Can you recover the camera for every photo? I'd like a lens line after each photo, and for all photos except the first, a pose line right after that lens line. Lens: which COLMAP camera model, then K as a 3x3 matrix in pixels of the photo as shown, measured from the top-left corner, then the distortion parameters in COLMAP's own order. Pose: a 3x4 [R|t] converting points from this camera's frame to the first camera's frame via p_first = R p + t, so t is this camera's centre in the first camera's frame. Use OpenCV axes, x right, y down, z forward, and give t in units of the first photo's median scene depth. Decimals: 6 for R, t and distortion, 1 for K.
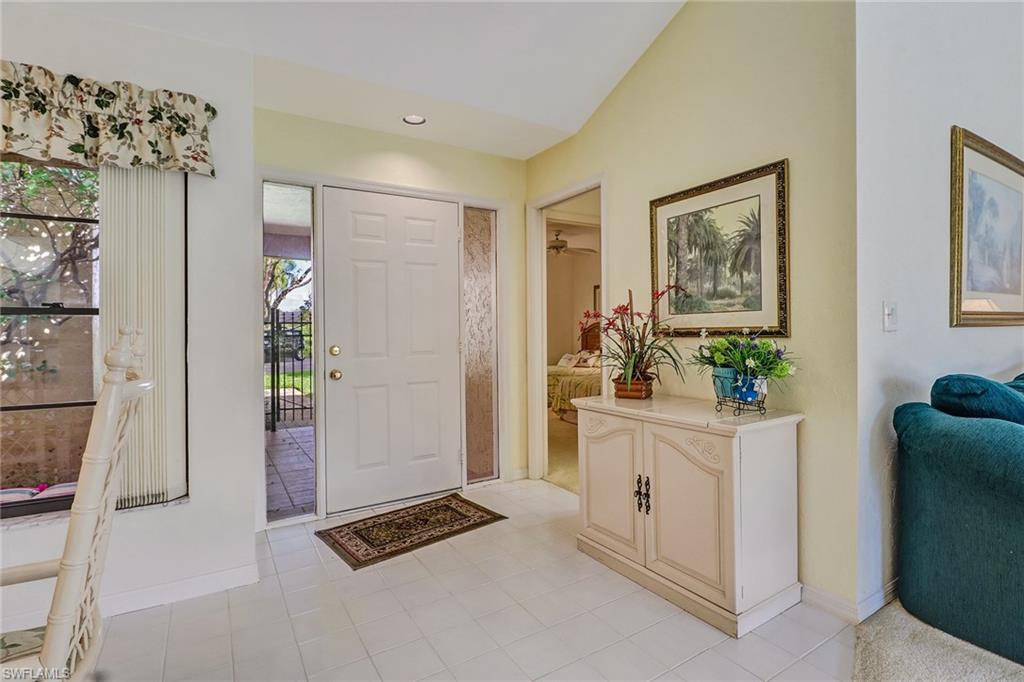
lens RADIAL K [[489.2, 0, 509.8], [0, 489.2, 326.1], [0, 0, 1]] dist [-0.005825, -0.007134]
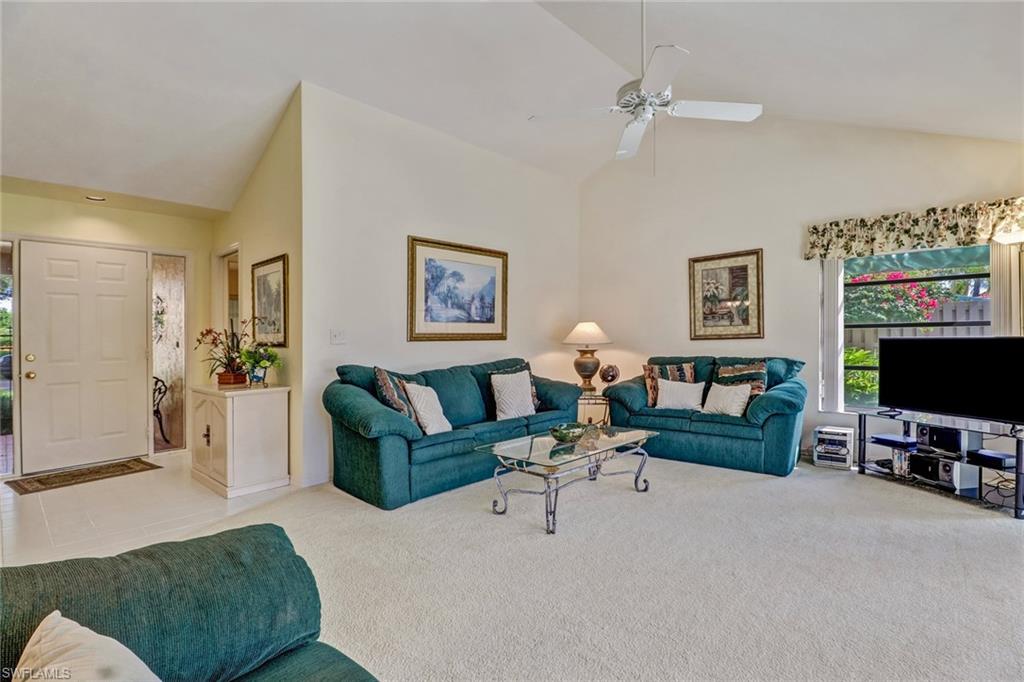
lens RADIAL K [[489.2, 0, 520.6], [0, 489.2, 338.6], [0, 0, 1]] dist [-0.005825, -0.007134]
pose [[0.959011, 0.000734, 0.283367, 0.953936], [-0.001343, 0.999997, 0.001953, -0.016890], [-0.283365, -0.002253, 0.959009, -1.153004]]
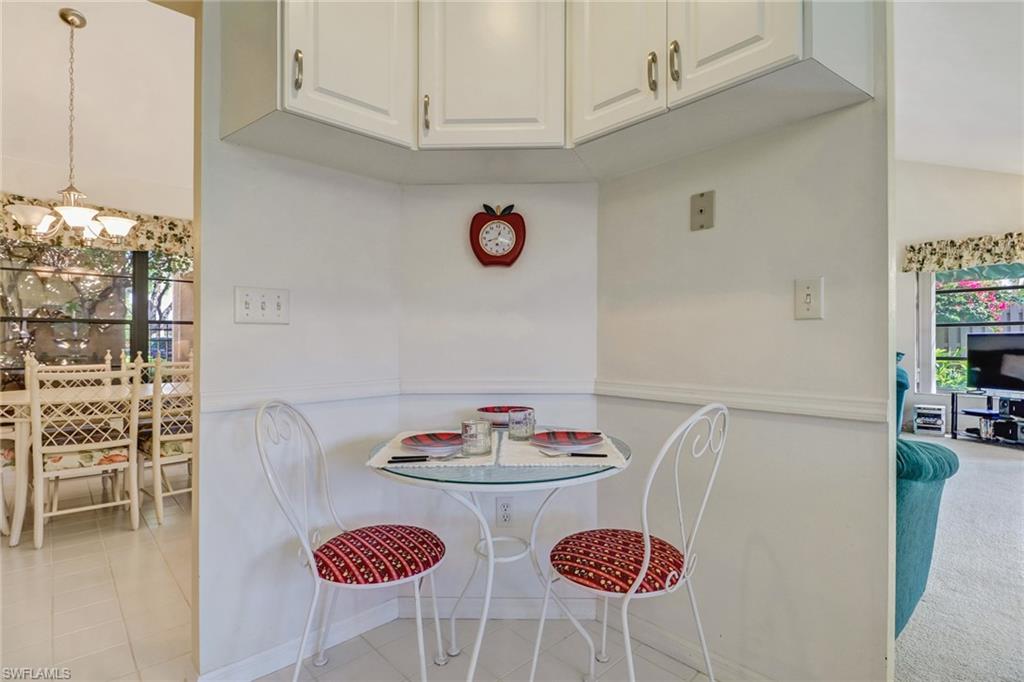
lens RADIAL K [[489.2, 0, 545.1], [0, 489.2, 339.1], [0, 0, 1]] dist [-0.005825, -0.007134]
pose [[0.969255, 0.001677, 0.246052, 0.118646], [-0.001054, 0.999996, -0.002662, 0.020393], [-0.246056, 0.002321, 0.969253, -1.599540]]
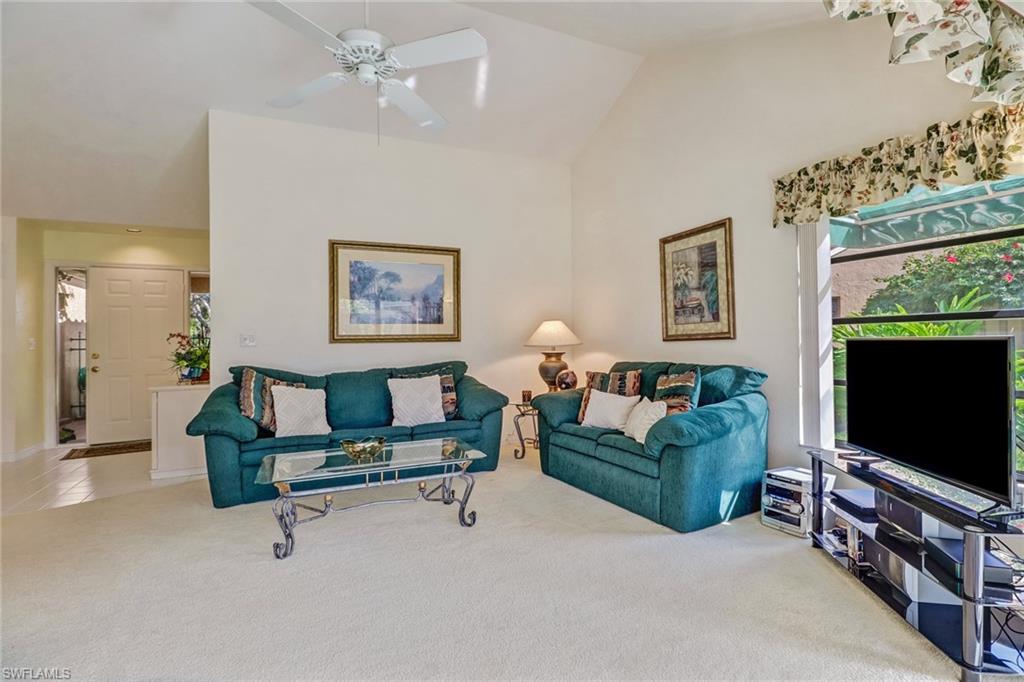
lens RADIAL K [[489.2, 0, 513.7], [0, 489.2, 327.5], [0, 0, 1]] dist [-0.005825, -0.007134]
pose [[0.994279, -0.005551, -0.106672, 2.224055], [0.003322, 0.999773, -0.021060, -0.022379], [0.106765, 0.020585, 0.994071, -1.026934]]
